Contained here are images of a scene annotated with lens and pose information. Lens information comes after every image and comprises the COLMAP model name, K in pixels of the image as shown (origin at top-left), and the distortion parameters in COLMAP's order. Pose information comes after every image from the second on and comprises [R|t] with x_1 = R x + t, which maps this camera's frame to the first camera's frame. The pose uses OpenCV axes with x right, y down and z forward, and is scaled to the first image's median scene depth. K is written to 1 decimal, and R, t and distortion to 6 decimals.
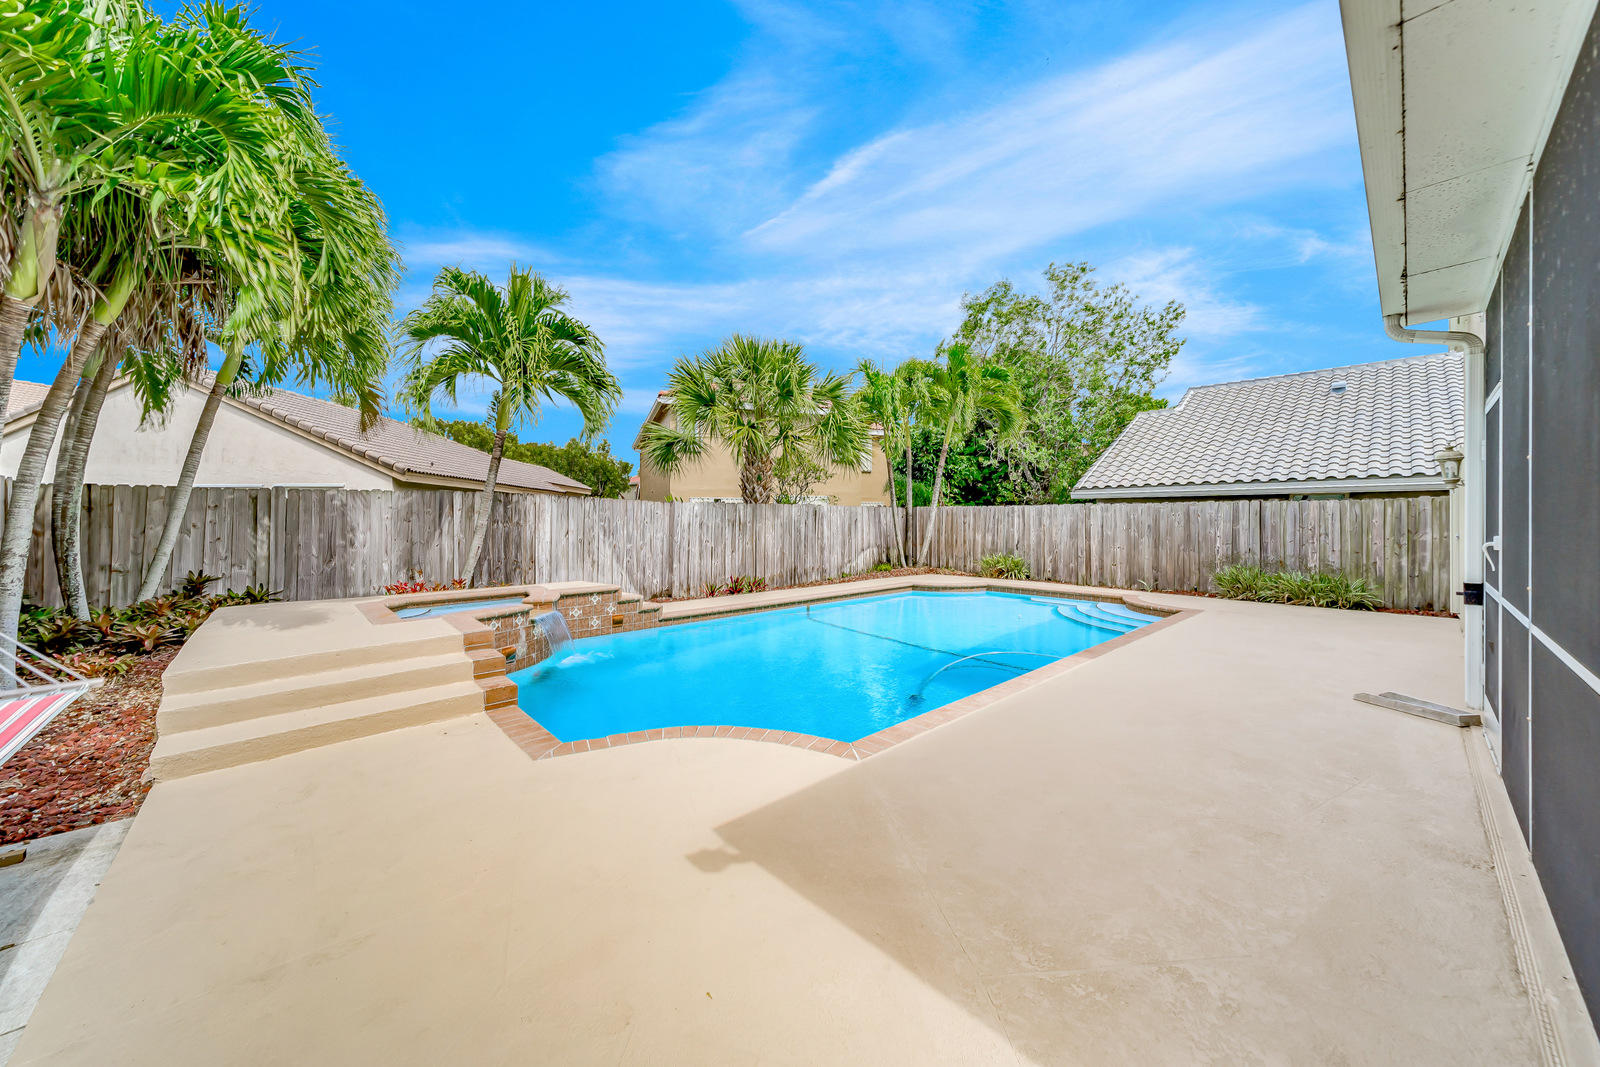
lens RADIAL K [[555.6, 0, 773.0], [0, 555.6, 513.3], [0, 0, 1]] dist [-0.000257, 0.000273]
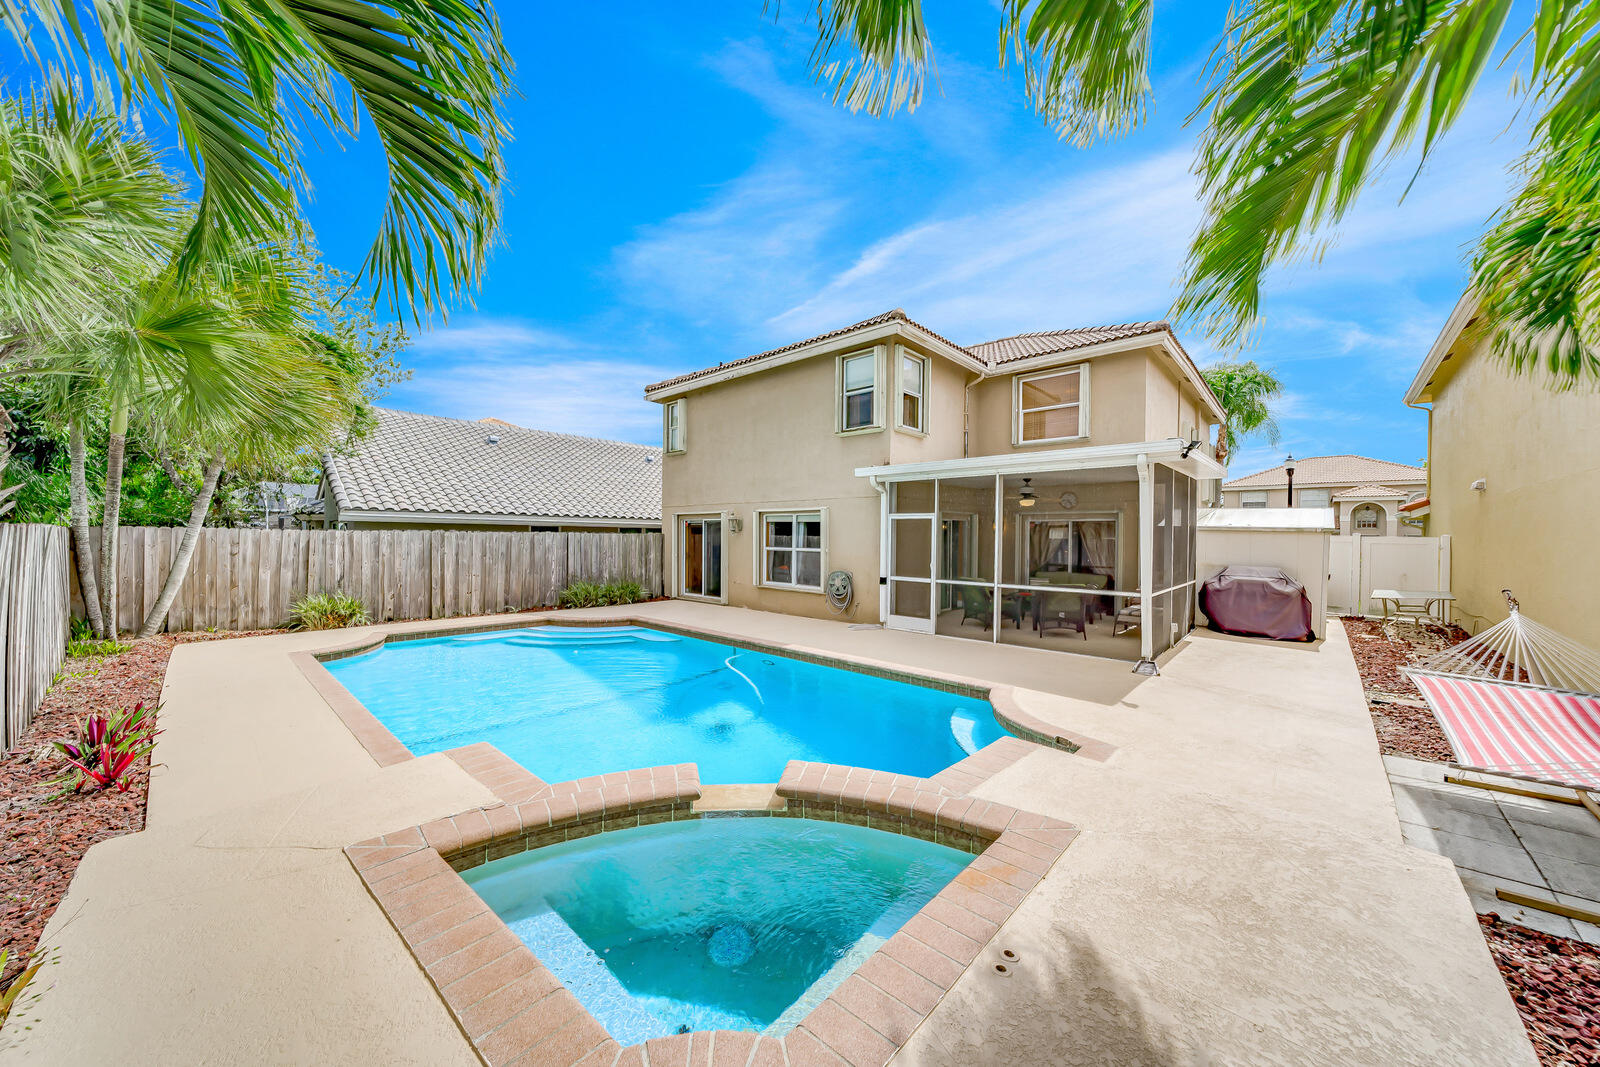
lens RADIAL K [[555.6, 0, 813.6], [0, 555.6, 540.7], [0, 0, 1]] dist [-0.000257, 0.000273]
pose [[-0.109729, -0.001890, 0.993960, -0.442162], [-0.015459, 0.999880, 0.000195, -0.010302], [-0.993841, -0.015344, -0.109745, 0.500309]]
